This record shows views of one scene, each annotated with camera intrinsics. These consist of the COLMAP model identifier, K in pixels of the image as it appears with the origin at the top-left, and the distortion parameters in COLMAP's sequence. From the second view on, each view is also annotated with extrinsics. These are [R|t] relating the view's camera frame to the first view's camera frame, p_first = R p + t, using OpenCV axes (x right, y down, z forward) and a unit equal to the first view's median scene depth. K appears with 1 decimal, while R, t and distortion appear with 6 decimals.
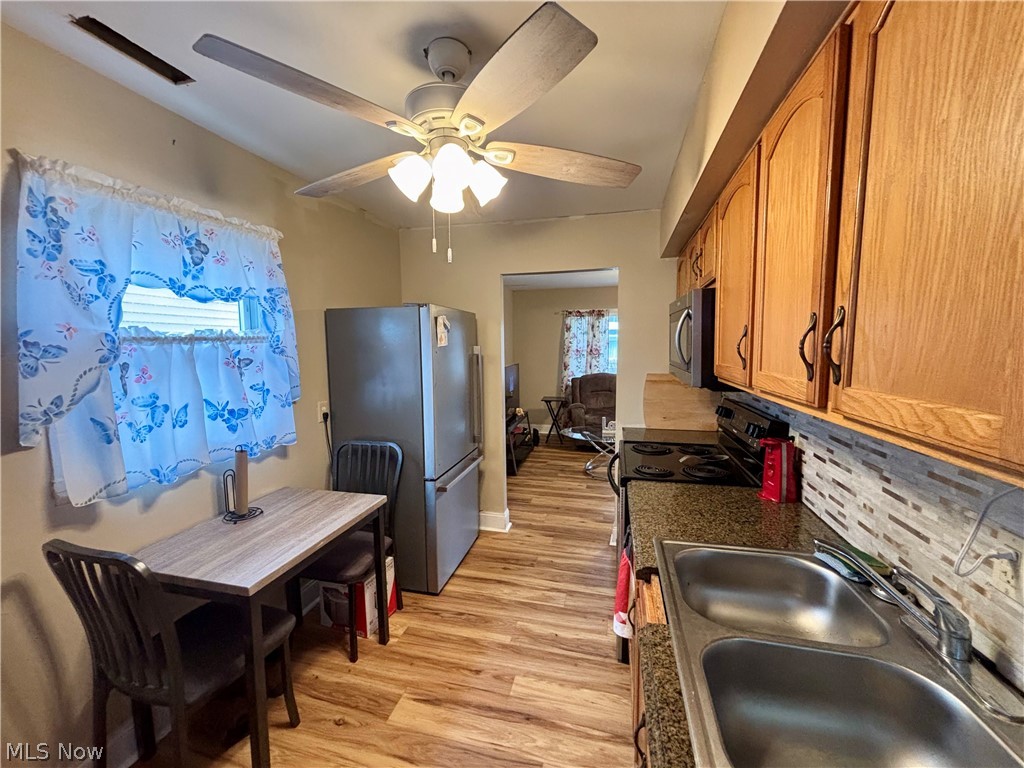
lens RADIAL K [[412.6, 0, 512.0], [0, 412.6, 384.0], [0, 0, 1]] dist [-0.002331, -0.000252]
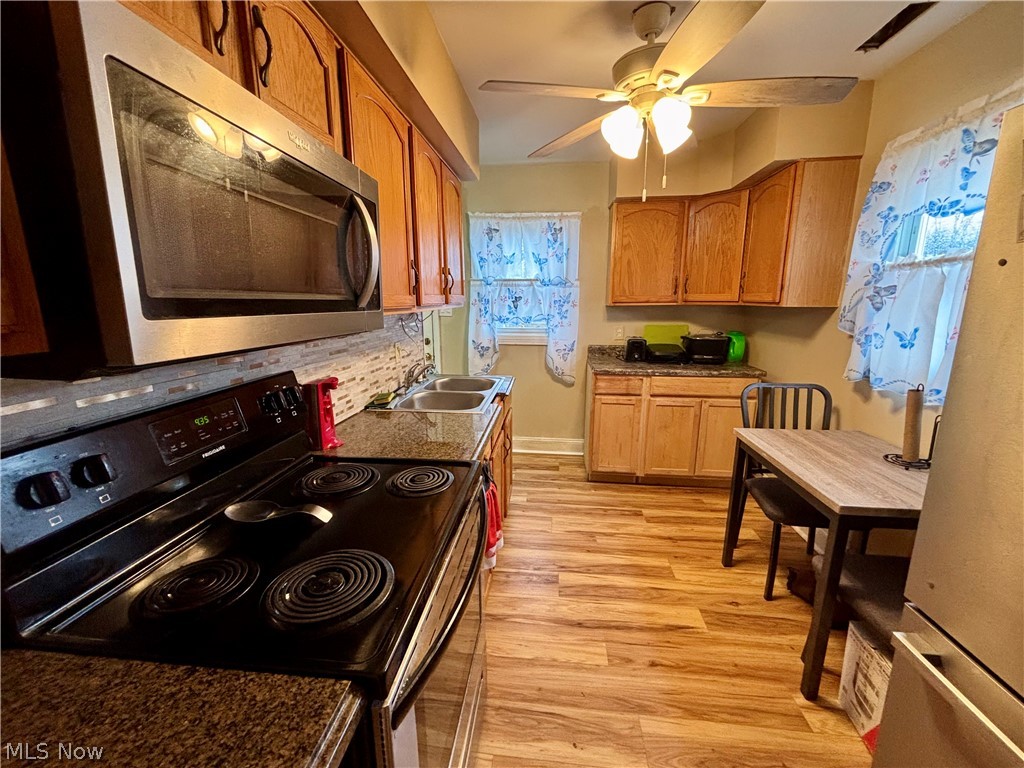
lens RADIAL K [[412.6, 0, 512.0], [0, 412.6, 384.0], [0, 0, 1]] dist [-0.002331, -0.000252]
pose [[-0.989588, 0.043075, -0.137330, 0.327640], [0.000898, 0.955993, 0.293390, -0.112252], [0.143925, 0.290212, -0.946078, 1.763431]]
